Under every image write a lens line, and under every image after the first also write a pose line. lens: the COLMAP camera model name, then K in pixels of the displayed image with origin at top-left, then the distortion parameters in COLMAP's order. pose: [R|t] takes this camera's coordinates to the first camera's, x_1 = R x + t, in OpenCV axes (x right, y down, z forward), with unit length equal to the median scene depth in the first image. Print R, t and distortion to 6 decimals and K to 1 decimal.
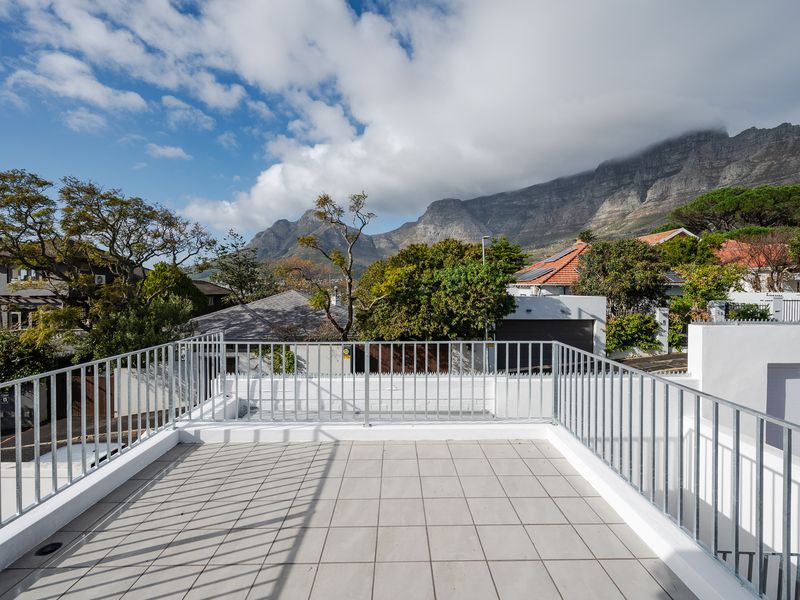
lens RADIAL K [[371.4, 0, 401.2], [0, 371.4, 292.7], [0, 0, 1]] dist [0.001272, -0.009320]
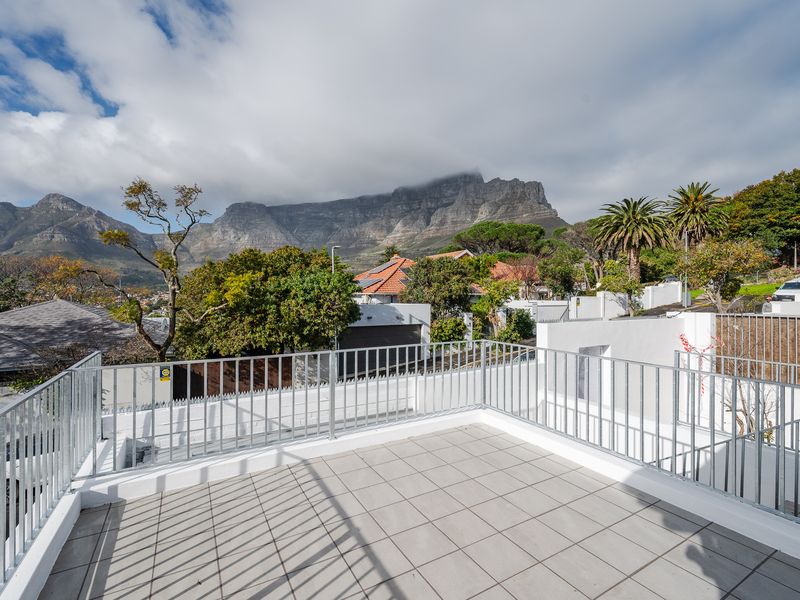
lens RADIAL K [[371.4, 0, 401.2], [0, 371.4, 292.7], [0, 0, 1]] dist [0.001272, -0.009320]
pose [[0.872503, 0.007479, 0.488551, -0.105109], [0.004779, 0.999704, -0.023840, 0.001727], [-0.488585, 0.023135, 0.872209, 0.018134]]
